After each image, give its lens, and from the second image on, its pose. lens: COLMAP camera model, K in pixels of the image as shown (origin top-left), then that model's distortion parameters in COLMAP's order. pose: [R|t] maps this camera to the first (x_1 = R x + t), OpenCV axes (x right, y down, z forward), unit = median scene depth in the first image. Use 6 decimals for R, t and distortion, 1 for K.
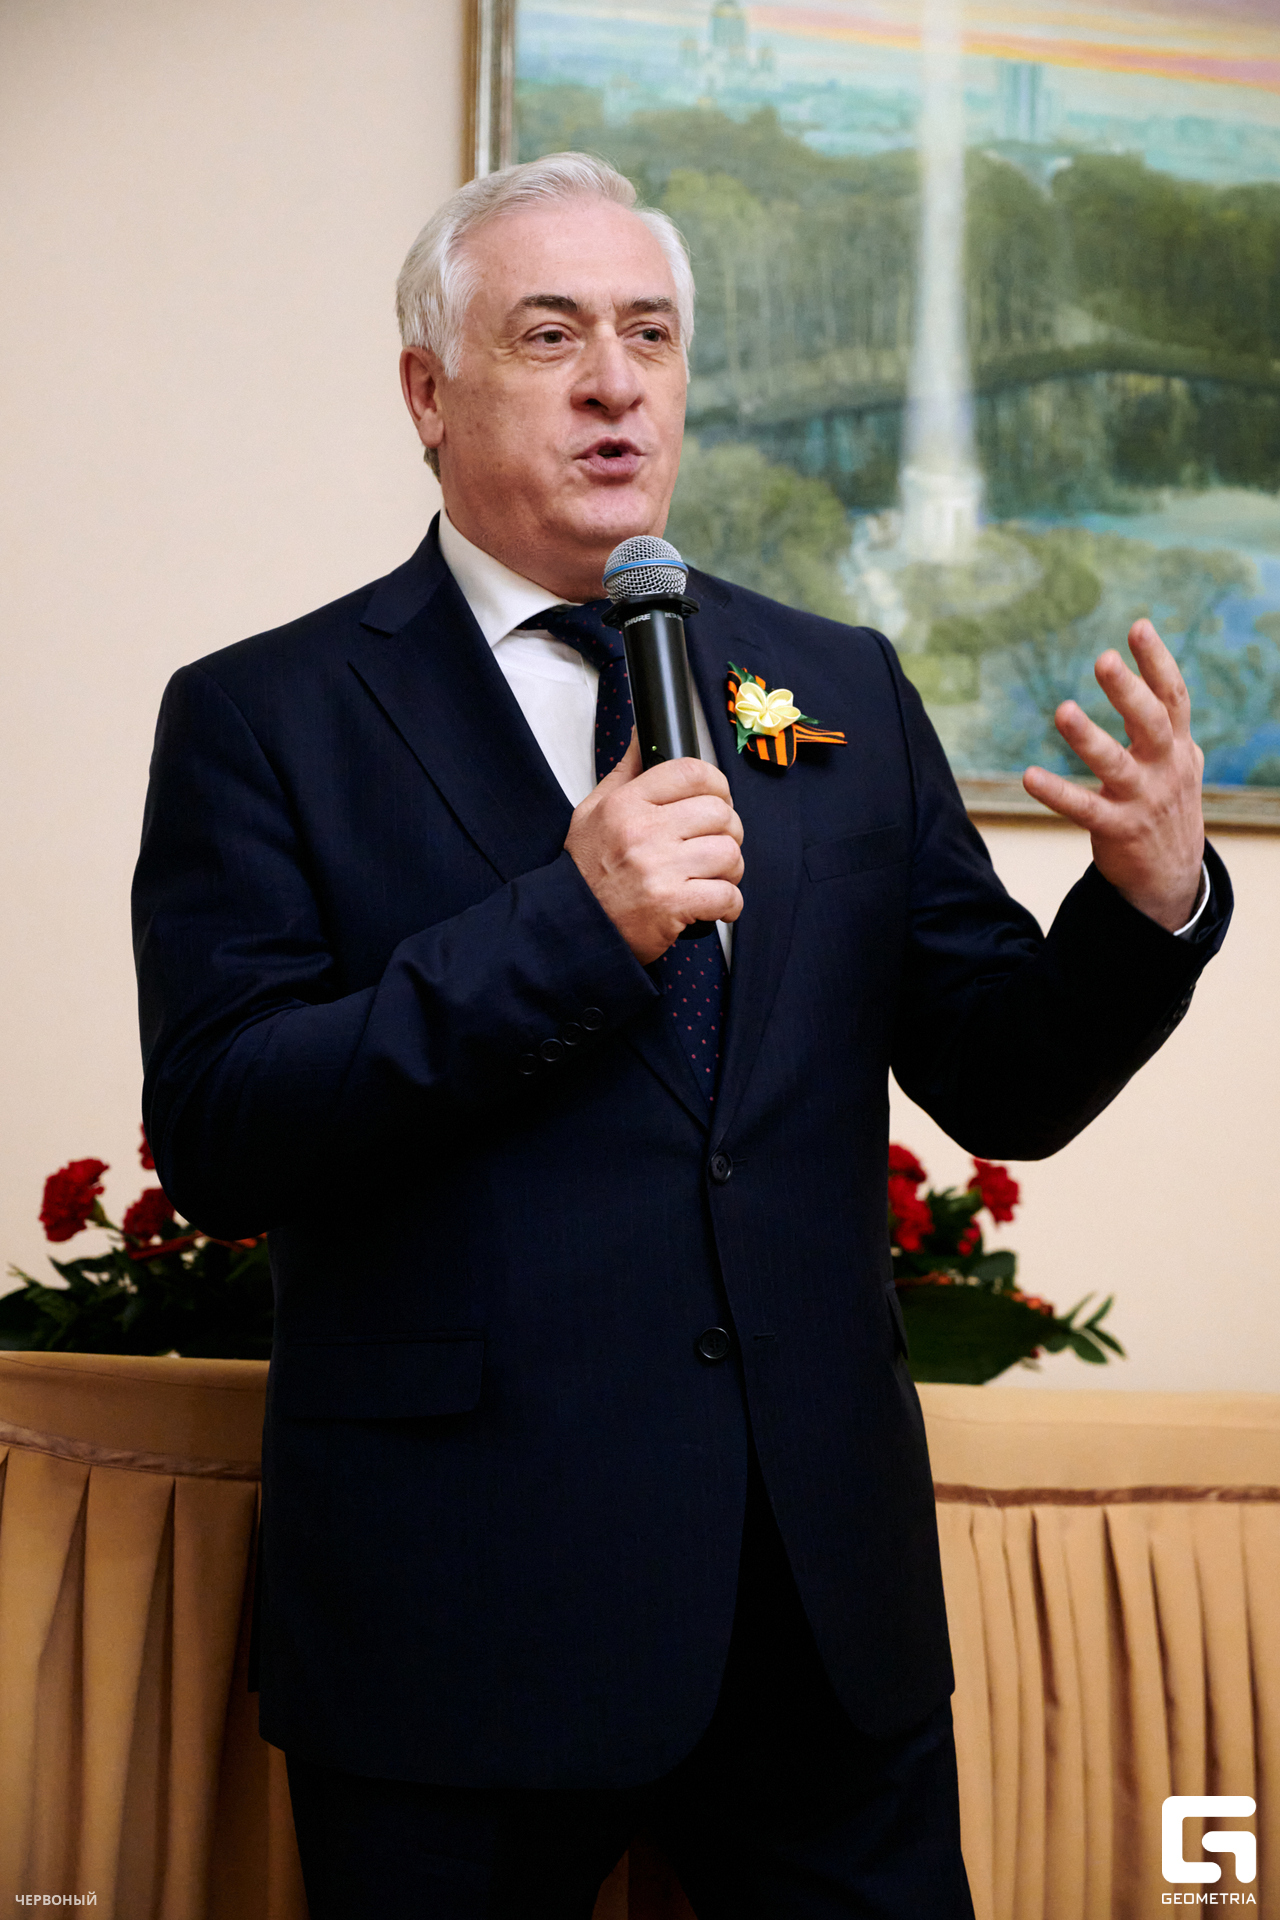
lens RADIAL K [[3811.1, 0, 639.9], [0, 3811.1, 1077.1], [0, 0, 1]] dist [-0.029174, 0.000000]
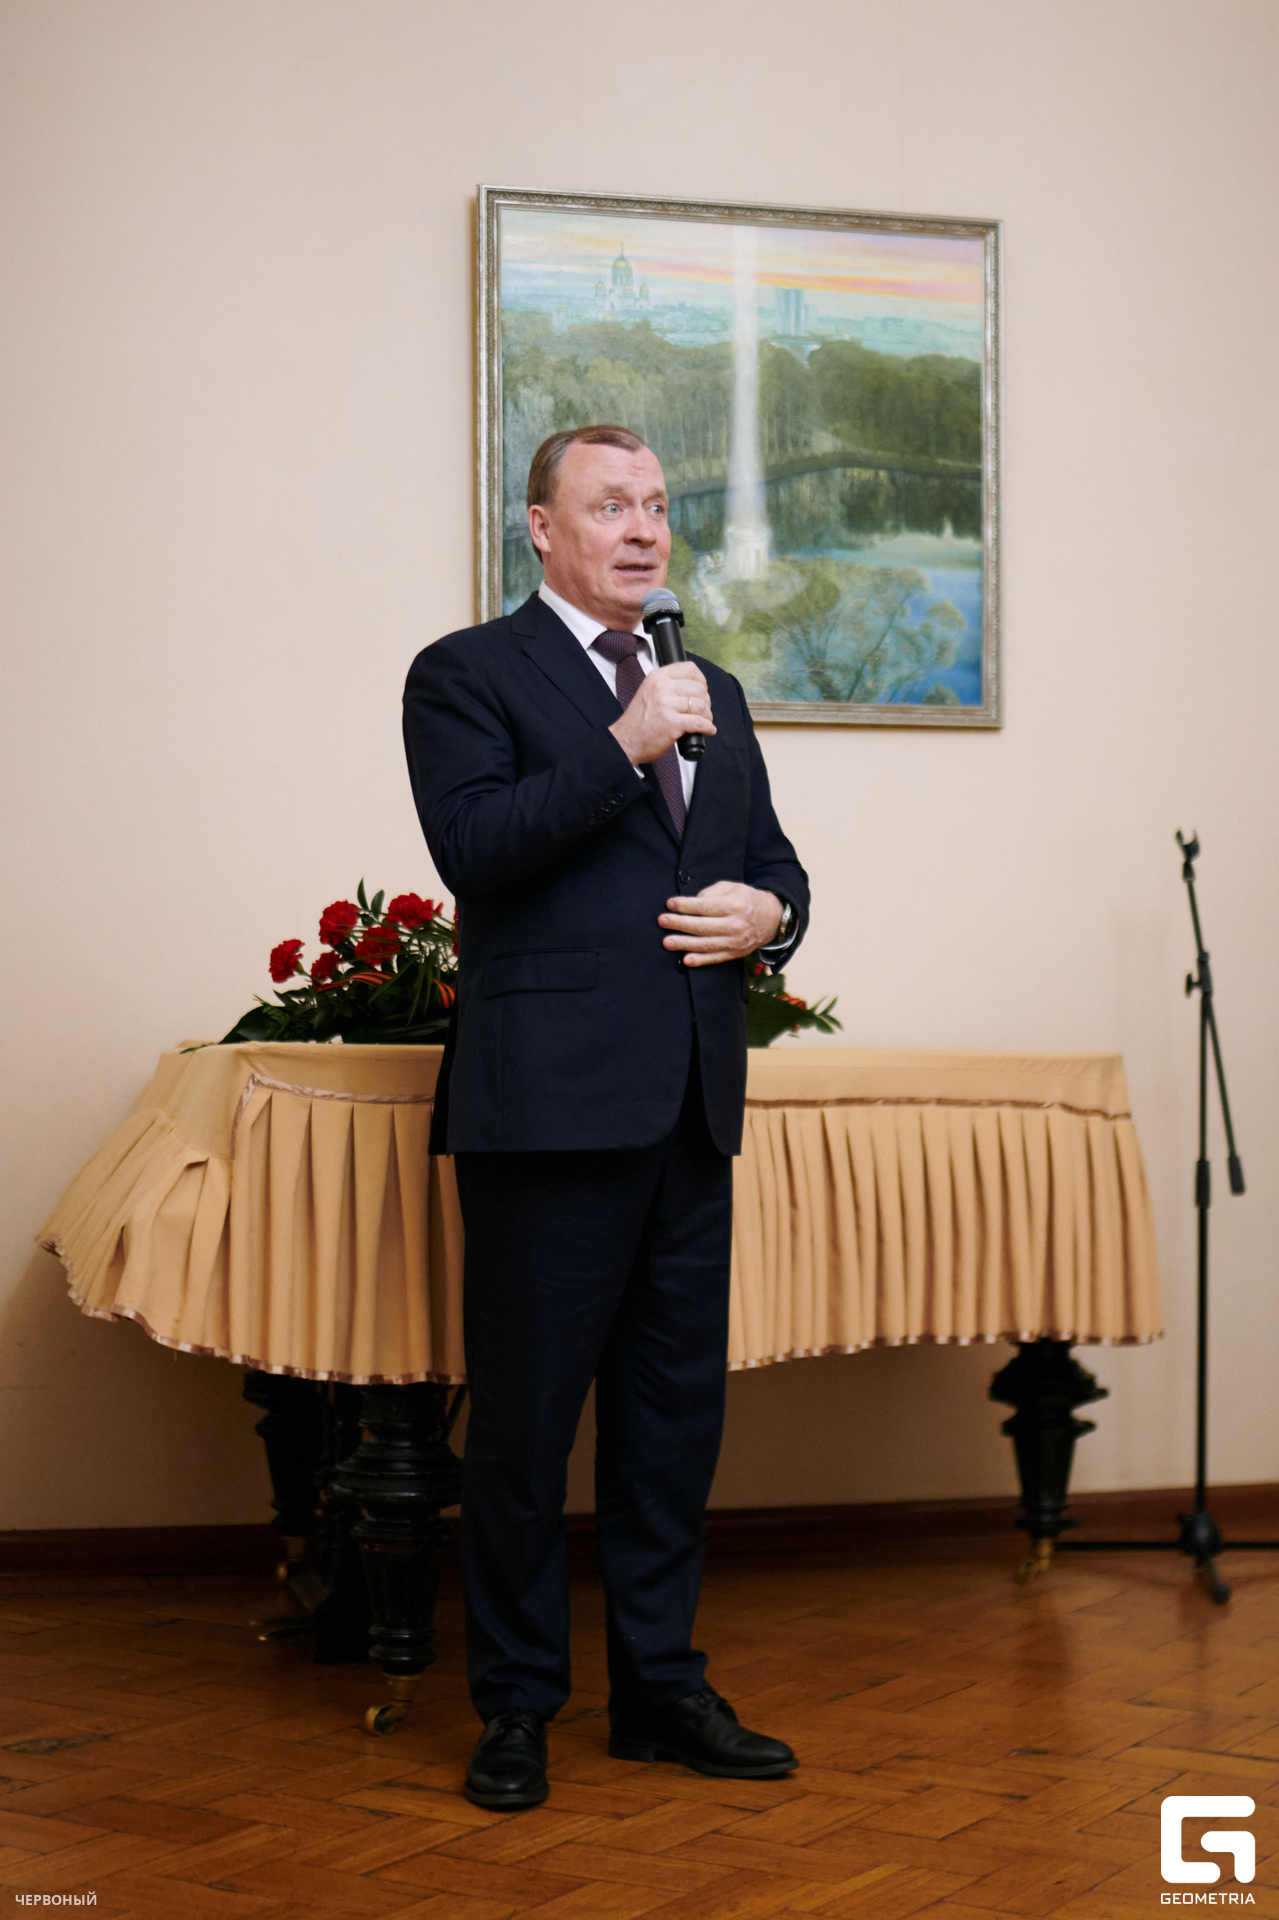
lens RADIAL K [[2793.9, 0, 668.8], [0, 2793.9, 1069.8], [0, 0, 1]] dist [-0.047179, 0.000000]
pose [[0.999551, -0.019691, 0.022576, 0.008668], [0.017518, 0.995537, 0.092731, -0.029660], [-0.024301, -0.092294, 0.995435, -0.305740]]
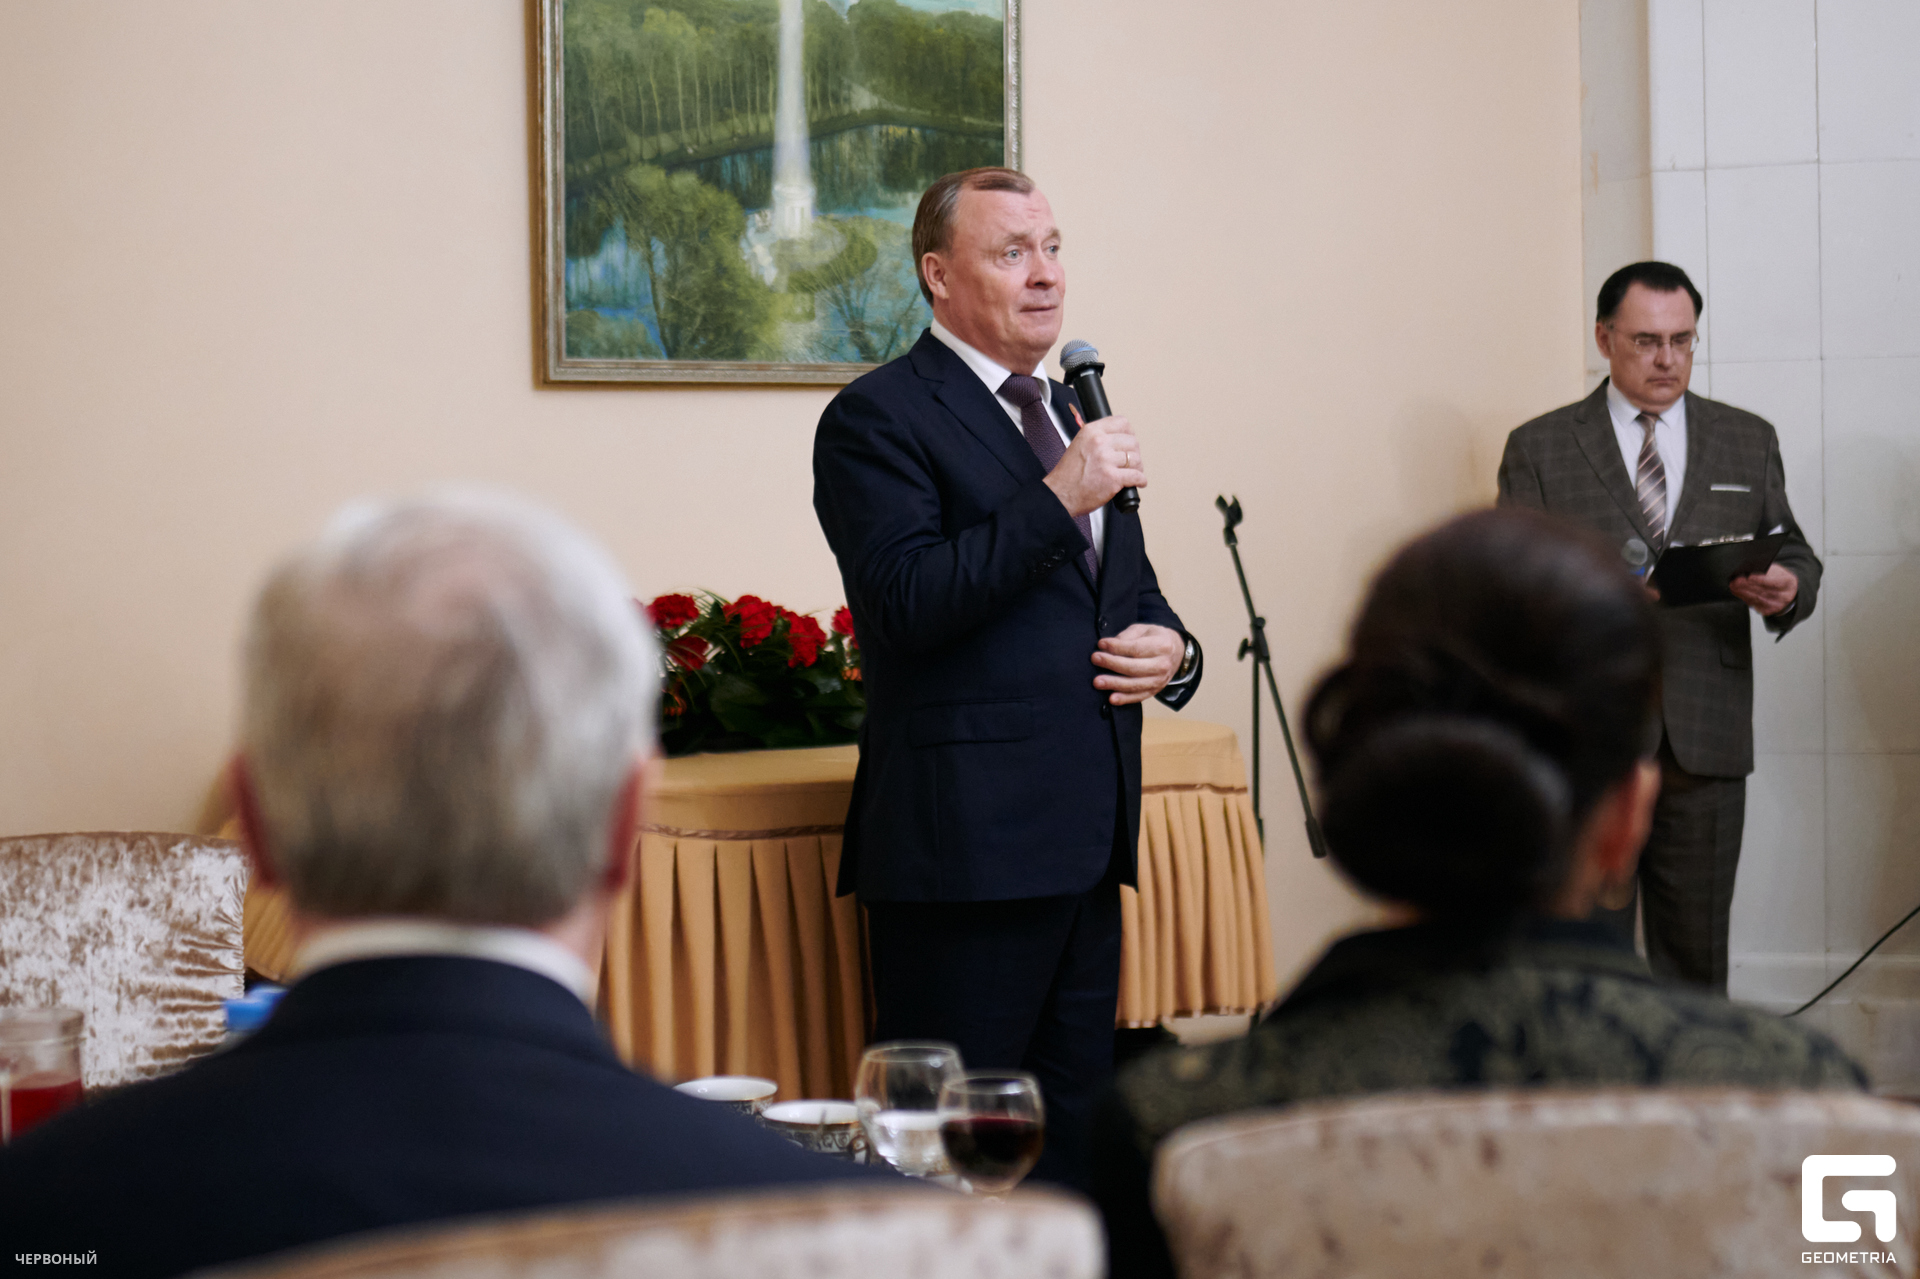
lens RADIAL K [[2999.3, 0, 860.6], [0, 2999.3, 628.9], [0, 0, 1]] dist [-0.040694, 0.000000]
pose [[0.948124, -0.040101, 0.315360, -0.327422], [0.004715, 0.993677, 0.112182, -0.111365], [-0.317865, -0.104875, 0.942318, -0.309399]]
